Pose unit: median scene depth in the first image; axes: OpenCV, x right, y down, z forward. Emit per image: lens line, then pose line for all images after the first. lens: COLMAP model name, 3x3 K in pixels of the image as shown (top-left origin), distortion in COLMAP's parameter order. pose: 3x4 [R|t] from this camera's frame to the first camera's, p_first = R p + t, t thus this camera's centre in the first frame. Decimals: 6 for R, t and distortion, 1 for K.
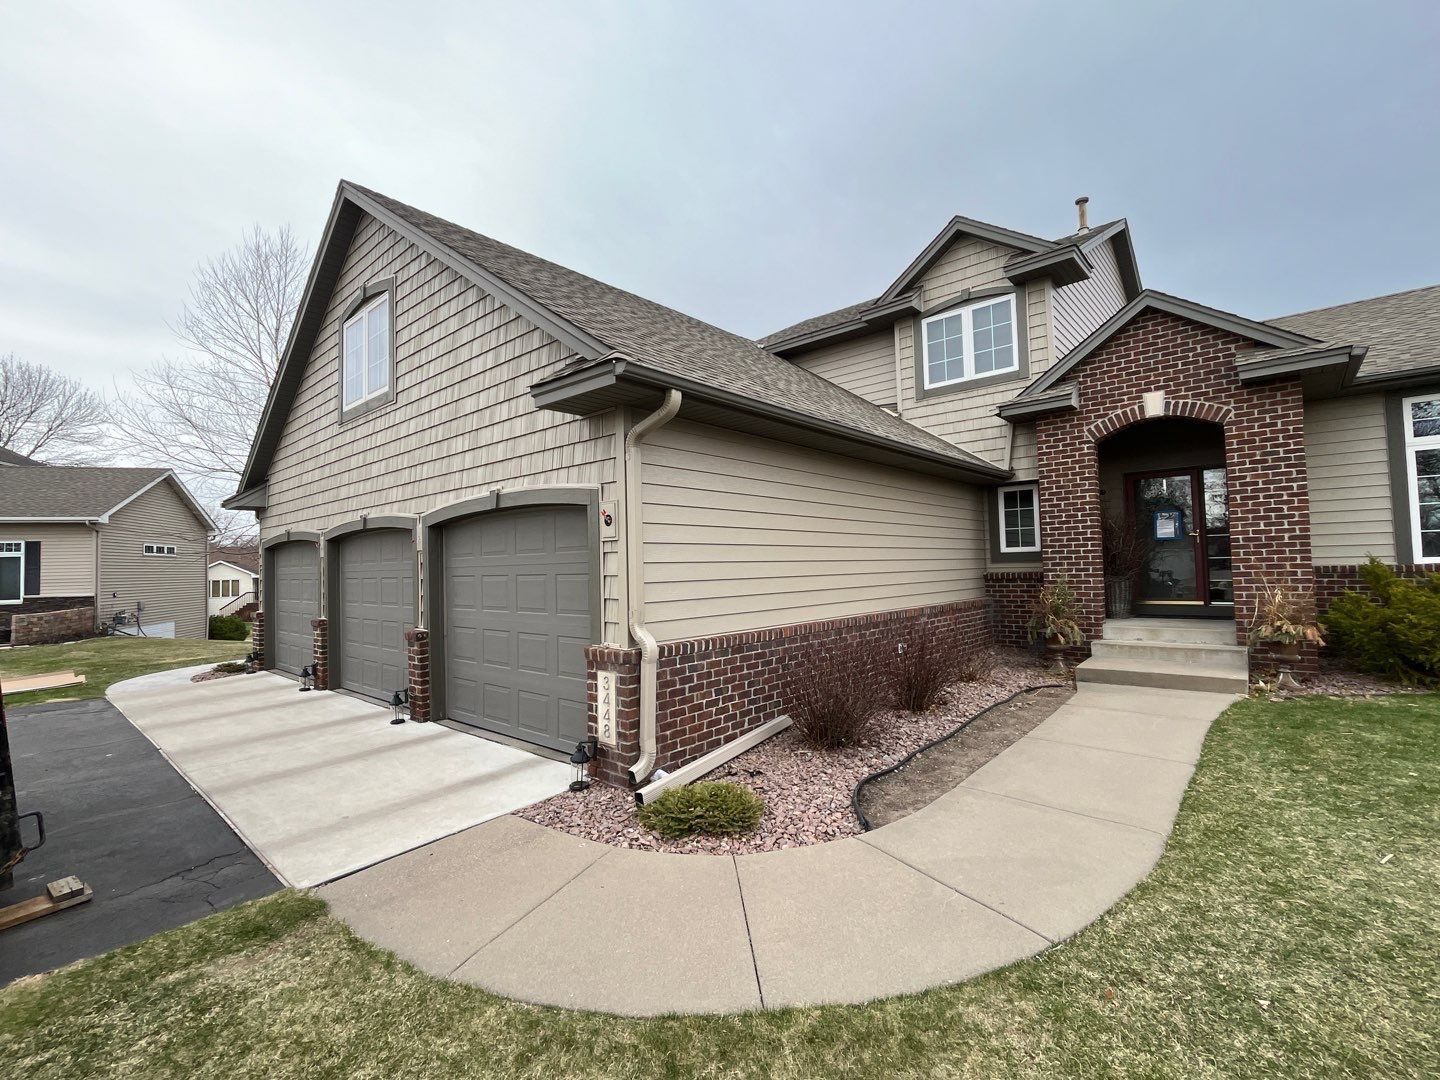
lens RADIAL K [[631.3, 0, 711.7], [0, 631.3, 541.1], [0, 0, 1]] dist [-0.001682, -0.000182]
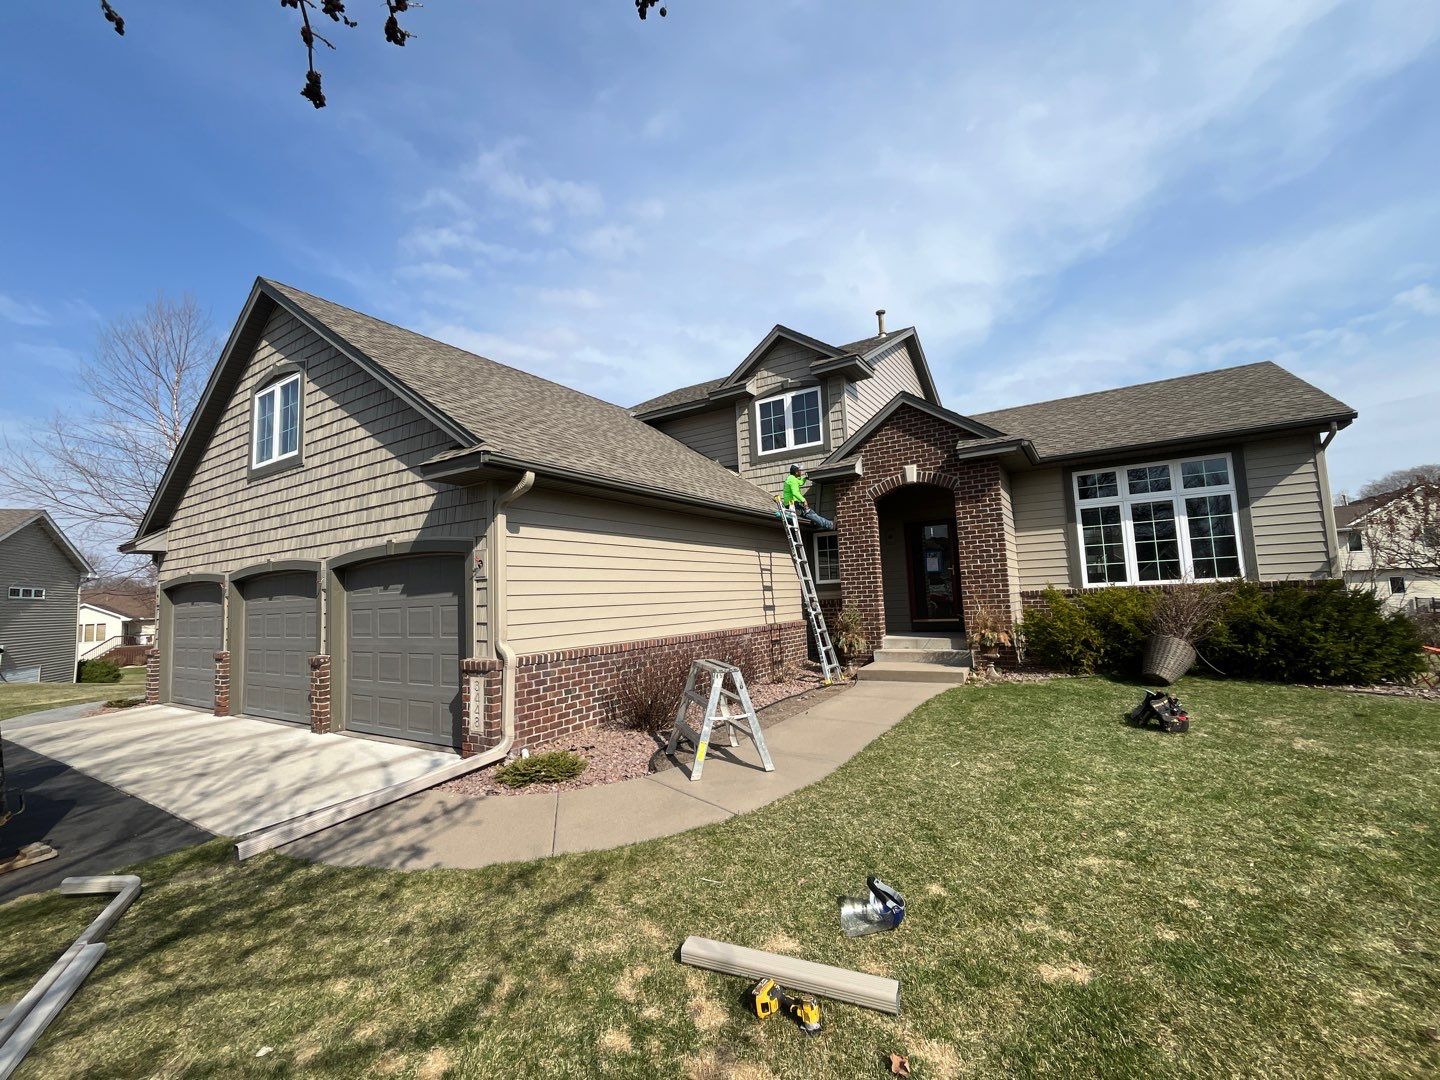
lens RADIAL K [[594.4, 0, 711.0], [0, 594.4, 541.7], [0, 0, 1]] dist [-0.001591, -0.000245]
pose [[0.987571, -0.002357, 0.157159, 0.080890], [0.011410, 0.998325, -0.056726, -0.002278], [-0.156762, 0.057814, 0.985943, -0.217182]]
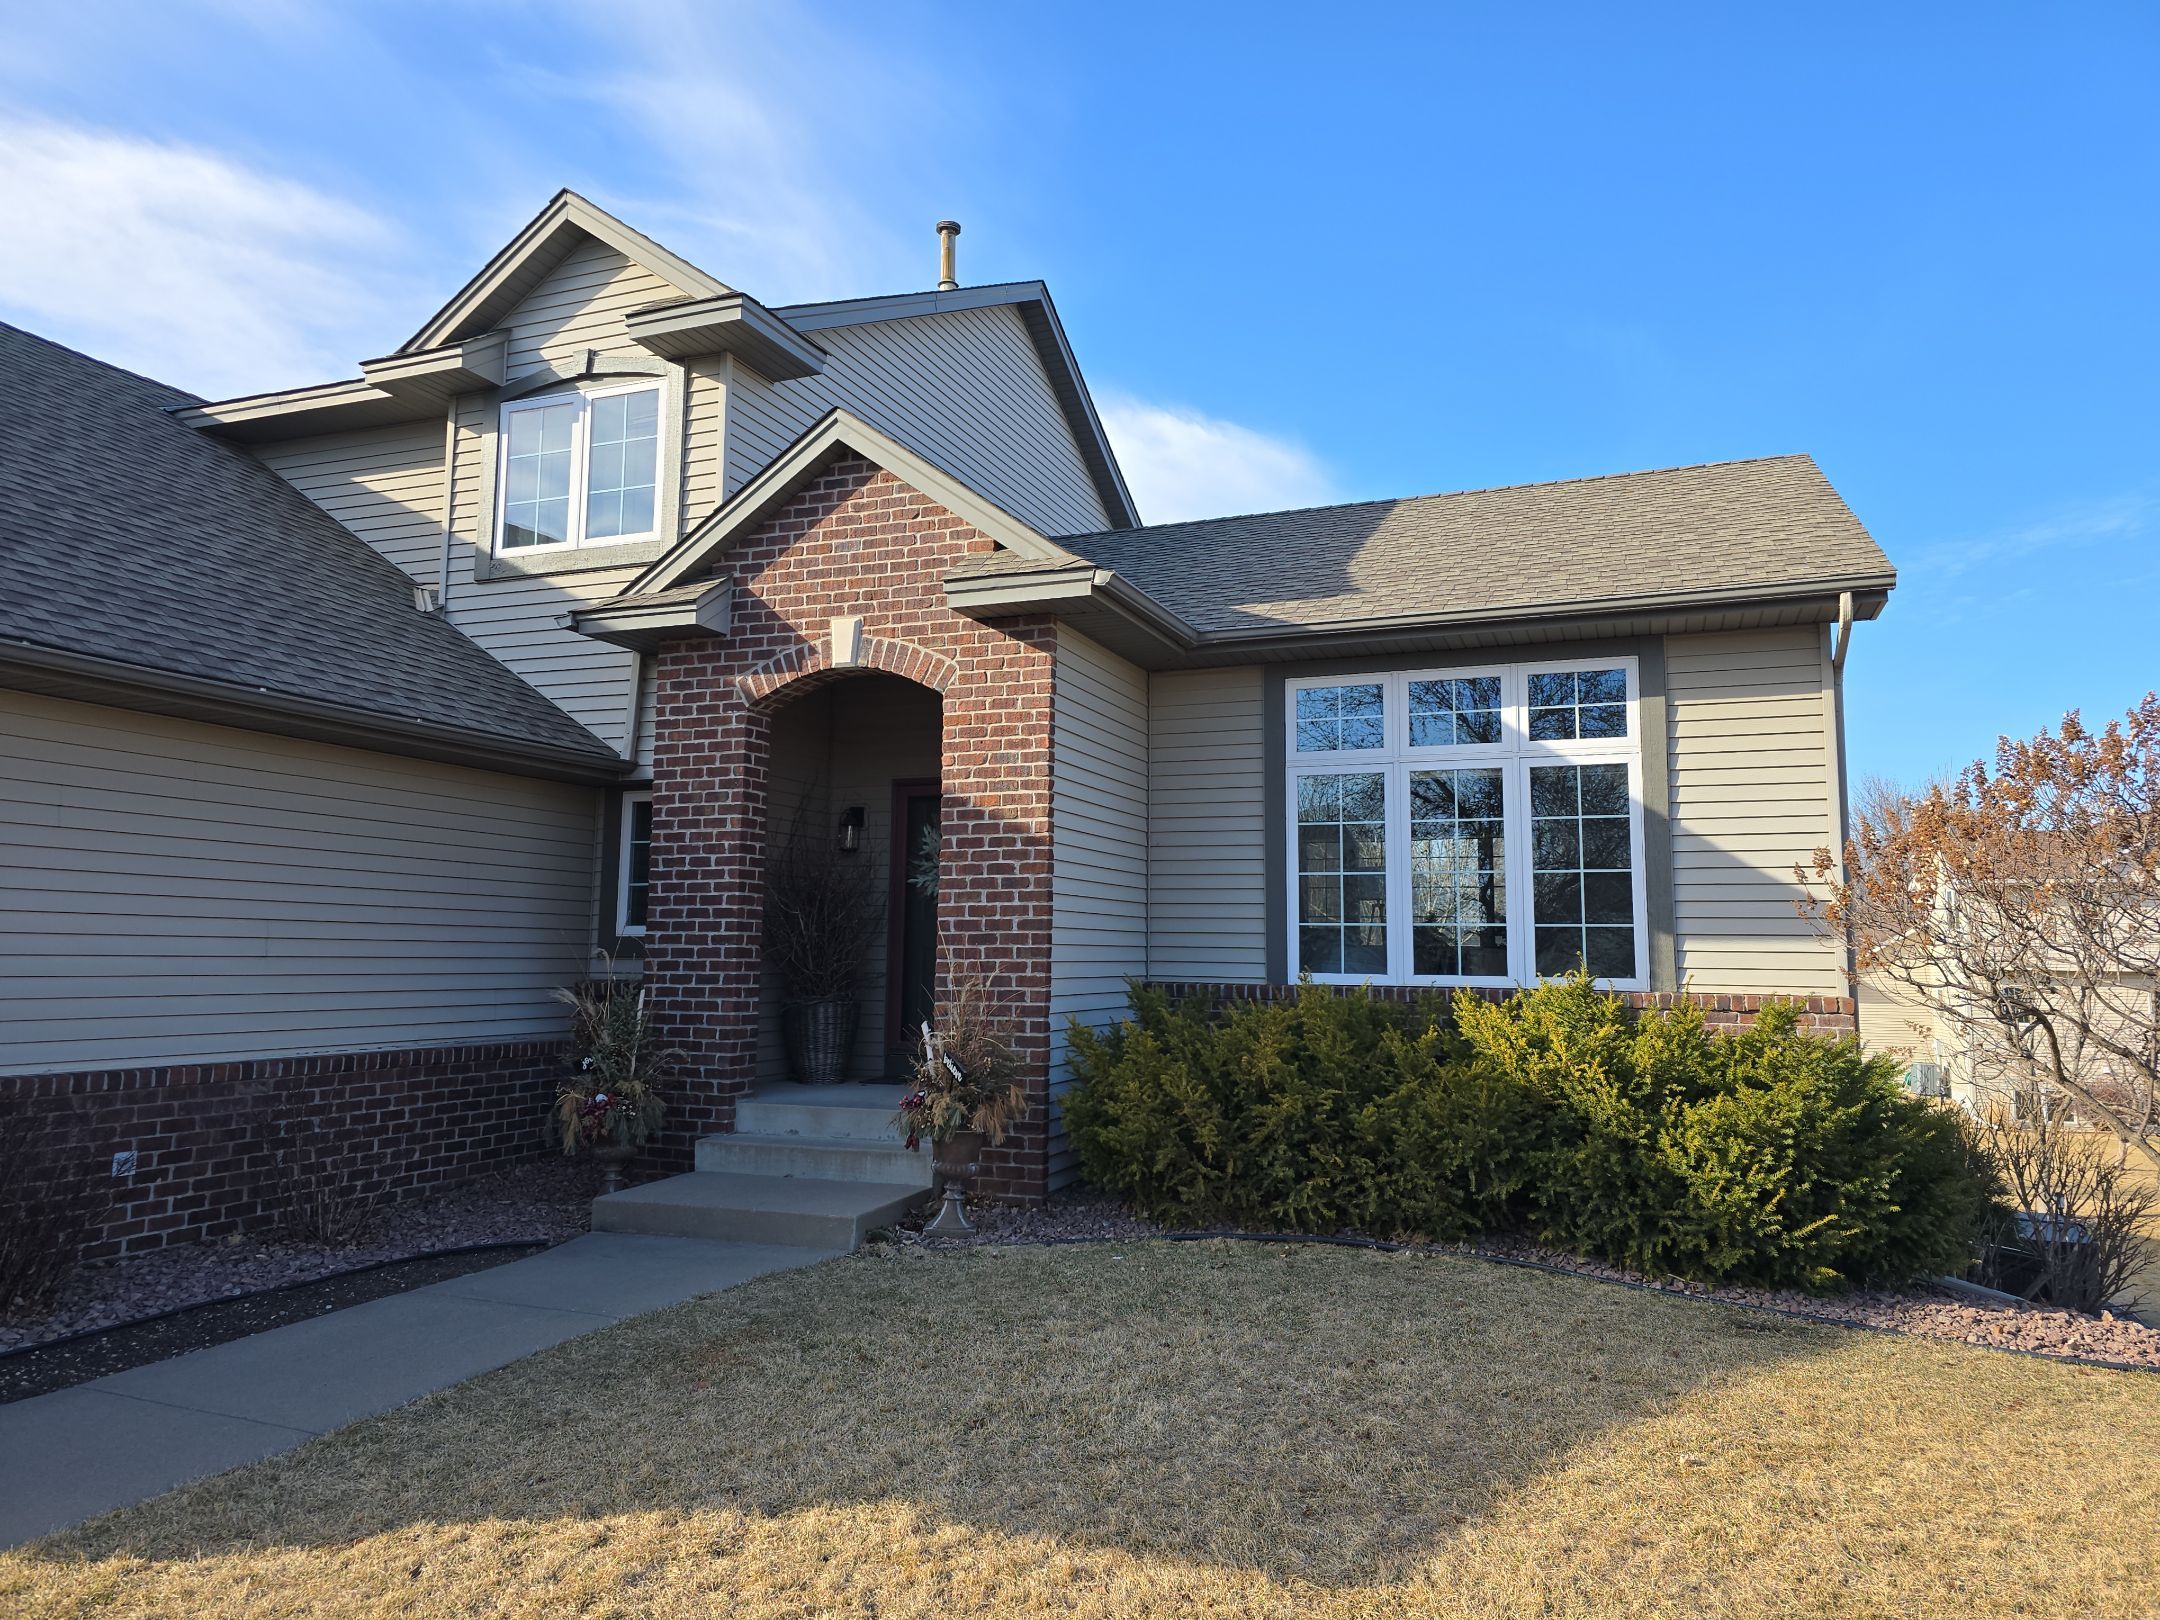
lens RADIAL K [[1424.0, 0, 1084.4], [0, 1424.0, 783.8], [0, 0, 1]] dist [0.093772, -0.000074]
pose [[0.939783, 0.073007, 0.333882, 0.577535], [-0.045369, 0.994921, -0.089849, -0.017642], [-0.338746, 0.069291, 0.938323, -0.108315]]
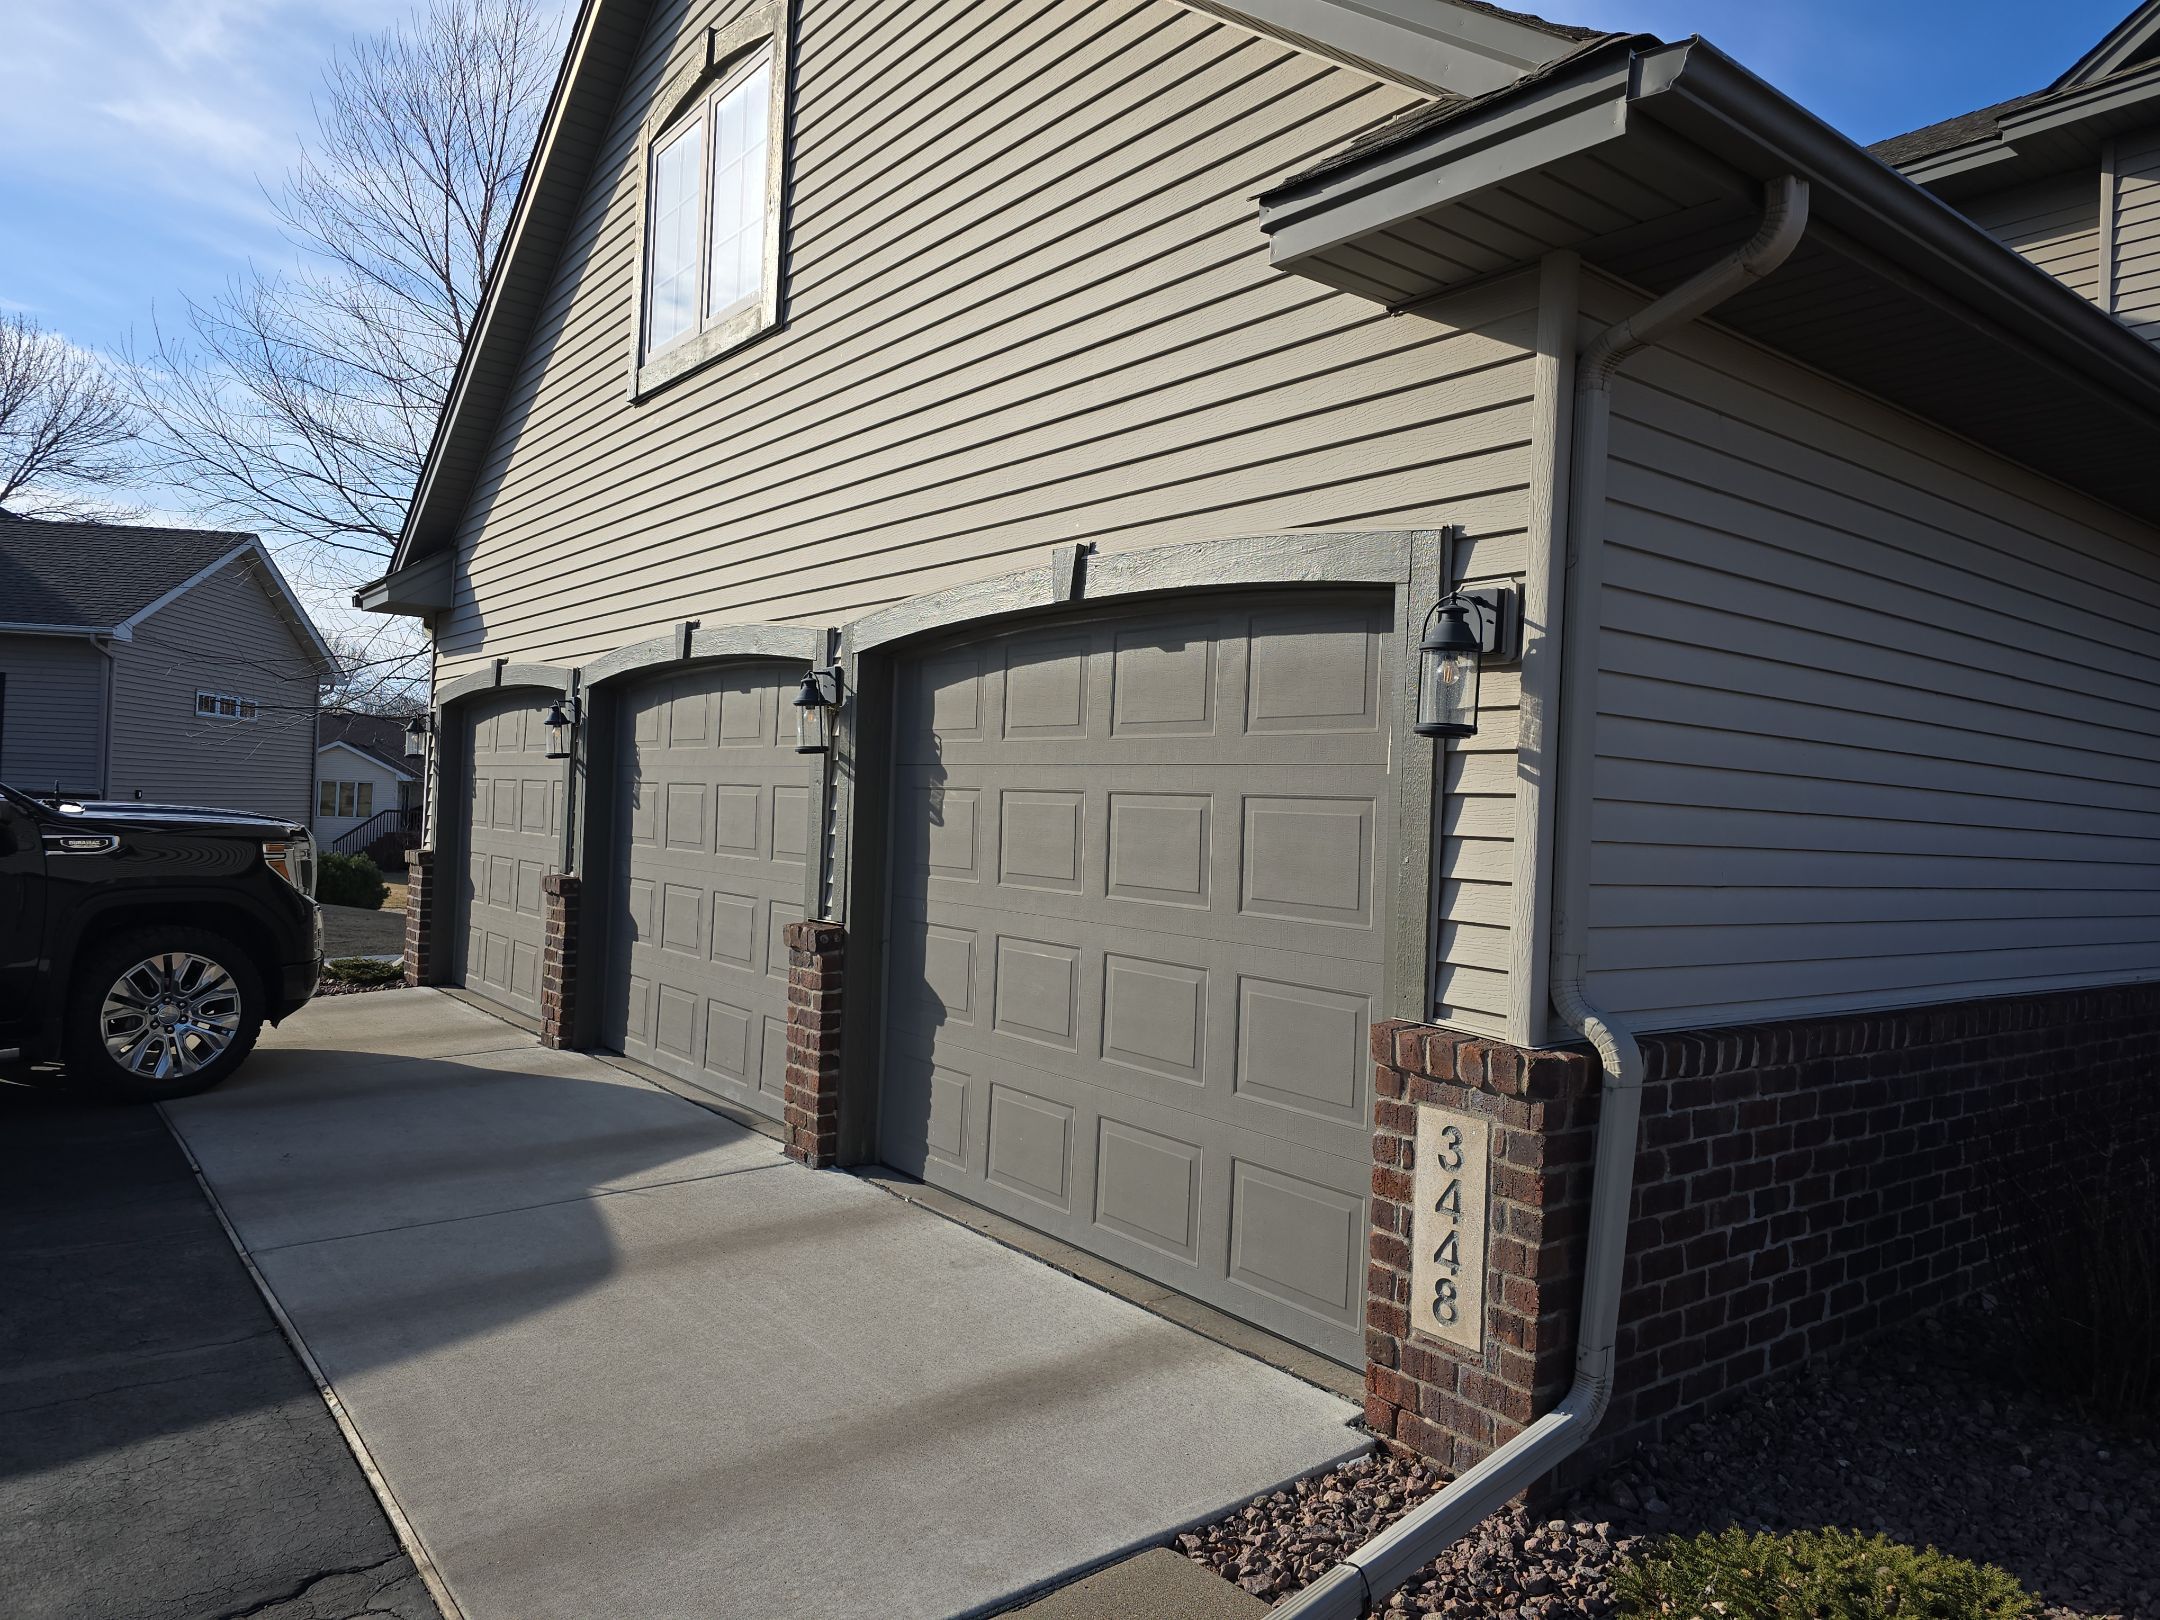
lens RADIAL K [[1436.8, 0, 1088.4], [0, 1436.8, 770.2], [0, 0, 1]] dist [0.026594, 0.001502]
pose [[0.981513, 0.060199, -0.181680, -0.143676], [-0.058323, 0.998175, 0.015655, 0.024435], [0.182291, -0.004769, 0.983233, 0.169415]]
